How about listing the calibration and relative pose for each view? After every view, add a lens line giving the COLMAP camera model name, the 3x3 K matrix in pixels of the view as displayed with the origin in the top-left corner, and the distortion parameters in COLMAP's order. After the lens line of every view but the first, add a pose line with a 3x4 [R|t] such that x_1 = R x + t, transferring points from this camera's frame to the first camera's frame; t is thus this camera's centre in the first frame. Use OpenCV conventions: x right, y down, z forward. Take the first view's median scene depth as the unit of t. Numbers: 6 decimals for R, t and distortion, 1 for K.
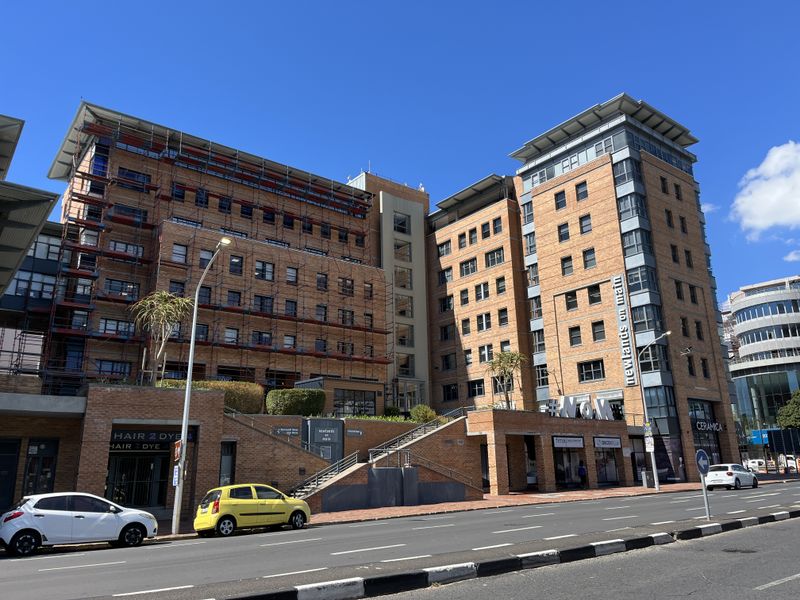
lens RADIAL K [[600.1, 0, 400.6], [0, 600.1, 299.5], [0, 0, 1]] dist [0.040445, 0.002450]
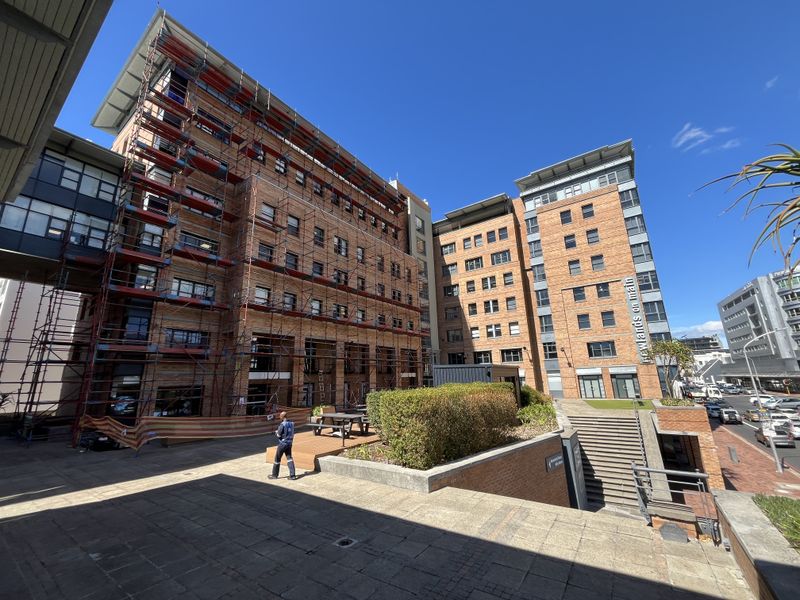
lens RADIAL K [[325.6, 0, 399.6], [0, 325.6, 302.0], [0, 0, 1]] dist [-0.001377, -0.000165]
pose [[0.959863, 0.058620, 0.274276, -0.274332], [-0.067094, 0.997513, 0.021609, 0.028959], [-0.272327, -0.039144, 0.961408, 0.424825]]
